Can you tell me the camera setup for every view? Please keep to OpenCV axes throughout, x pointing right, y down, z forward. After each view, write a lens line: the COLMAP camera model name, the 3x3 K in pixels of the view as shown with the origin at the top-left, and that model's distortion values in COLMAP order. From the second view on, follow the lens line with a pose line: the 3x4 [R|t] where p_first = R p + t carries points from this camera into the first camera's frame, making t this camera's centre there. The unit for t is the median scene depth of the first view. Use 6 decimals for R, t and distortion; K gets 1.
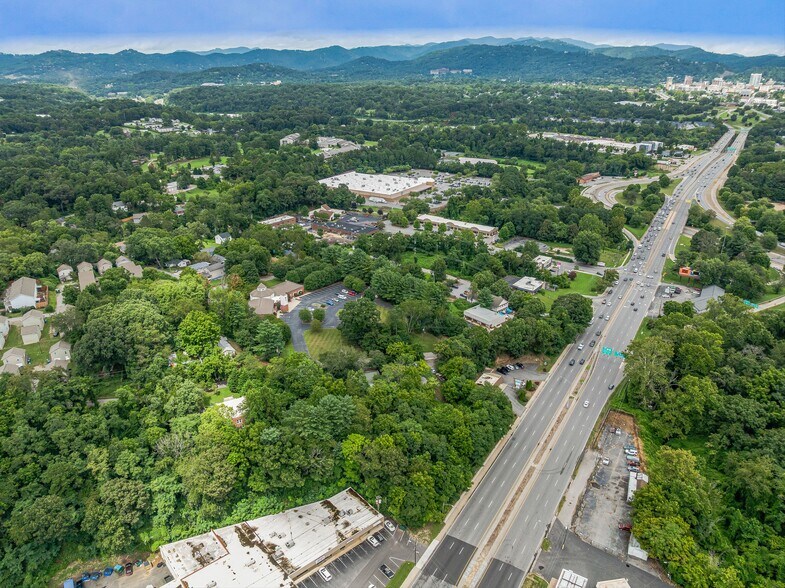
lens RADIAL K [[552.4, 0, 393.5], [0, 552.4, 294.5], [0, 0, 1]] dist [-0.047942, 0.016461]
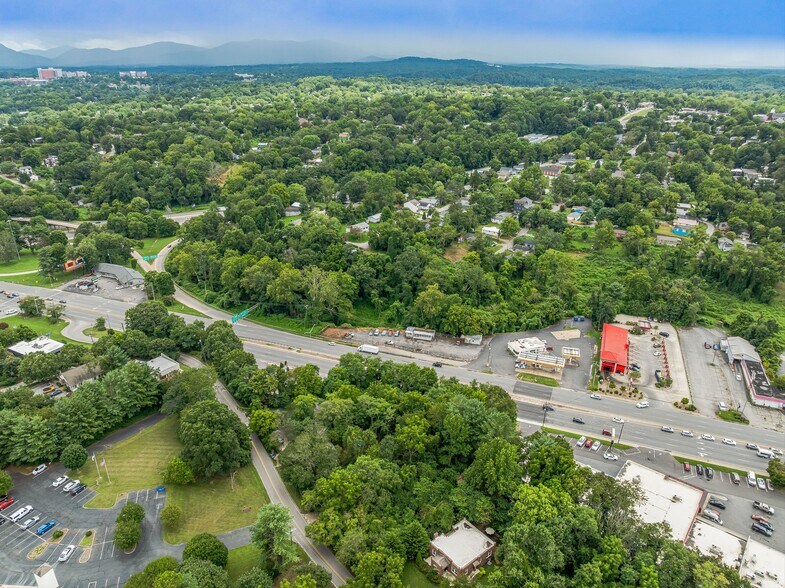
lens RADIAL K [[552.4, 0, 393.6], [0, 552.4, 295.2], [0, 0, 1]] dist [-0.047942, 0.016461]
pose [[-0.170008, -0.393723, 0.903371, -0.747557], [0.377407, 0.820808, 0.428764, -0.343646], [-0.910308, 0.413832, 0.009050, 0.947523]]
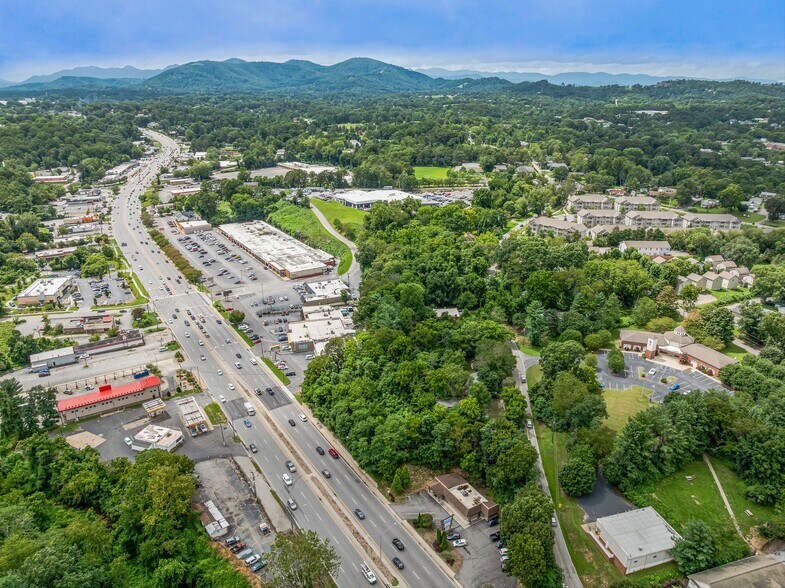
lens RADIAL K [[552.4, 0, 396.7], [0, 552.4, 297.8], [0, 0, 1]] dist [-0.047942, 0.016461]
pose [[-0.430016, 0.319671, -0.844332, 0.887653], [-0.355524, 0.799690, 0.483837, -0.429217], [0.829873, 0.508238, -0.230229, 1.191503]]
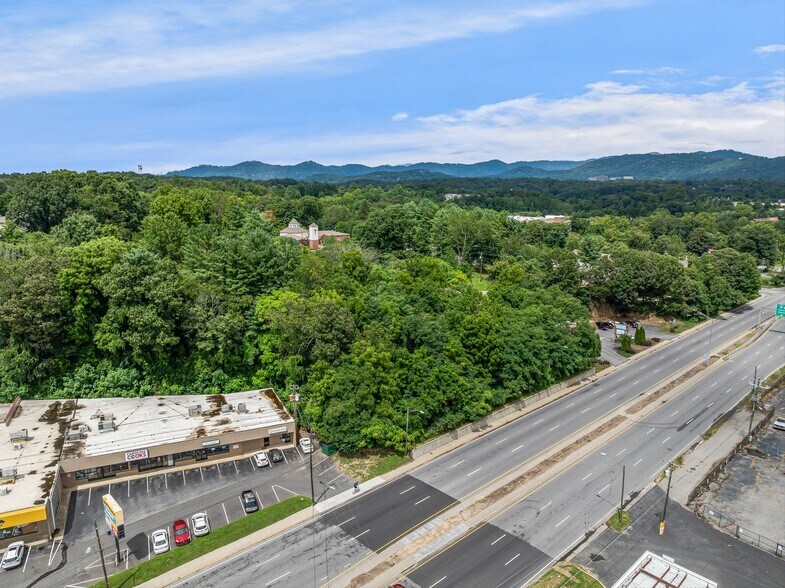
lens RADIAL K [[552.4, 0, 395.1], [0, 552.4, 293.9], [0, 0, 1]] dist [-0.047942, 0.016461]
pose [[0.962291, 0.054016, -0.266605, 0.179467], [-0.104939, 0.977937, -0.180630, 0.318944], [0.250966, 0.201795, 0.946728, 0.431173]]
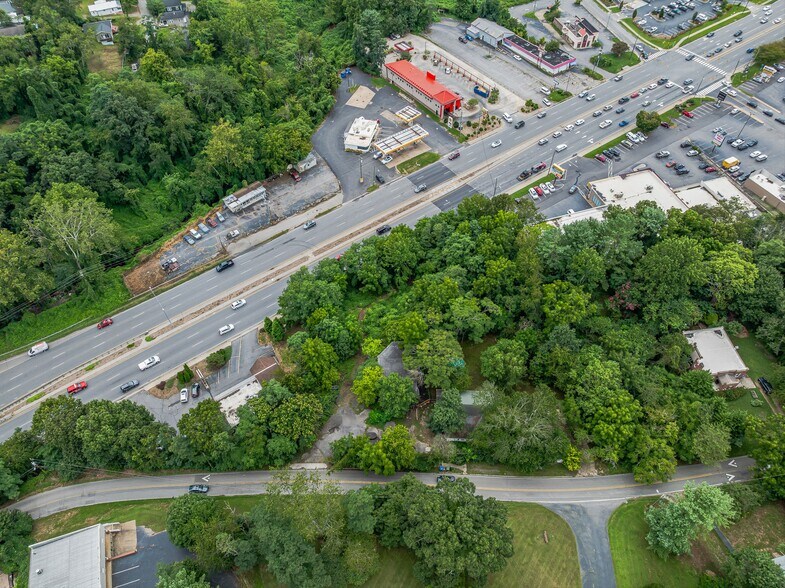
lens RADIAL K [[552.4, 0, 392.1], [0, 552.4, 294.3], [0, 0, 1]] dist [-0.047942, 0.016461]
pose [[-0.924368, -0.296644, 0.239887, -0.079409], [0.149730, 0.296249, 0.943301, -0.455467], [-0.350891, 0.907876, -0.229427, 1.214585]]
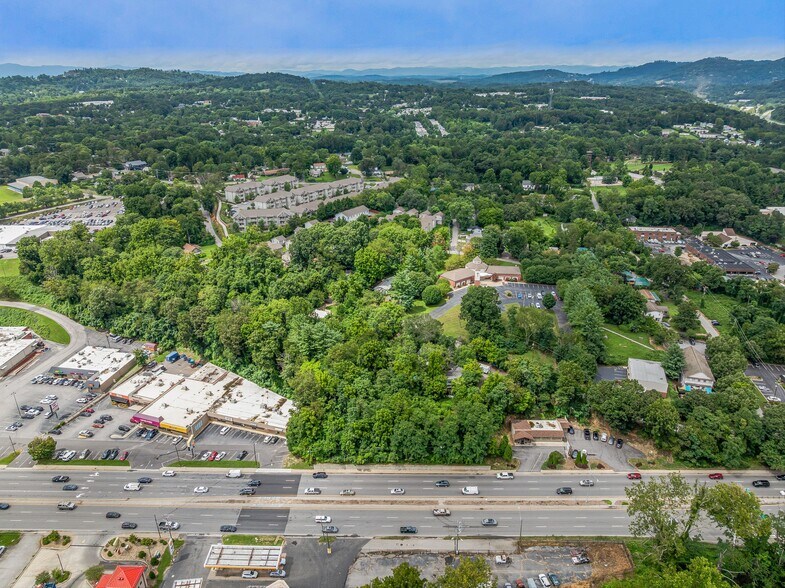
lens RADIAL K [[552.4, 0, 393.0], [0, 552.4, 291.7], [0, 0, 1]] dist [-0.047942, 0.016461]
pose [[0.508176, 0.311727, -0.802860, 0.804727], [-0.325565, 0.932559, 0.156016, -0.101563], [0.797349, 0.182099, 0.575391, 0.397183]]
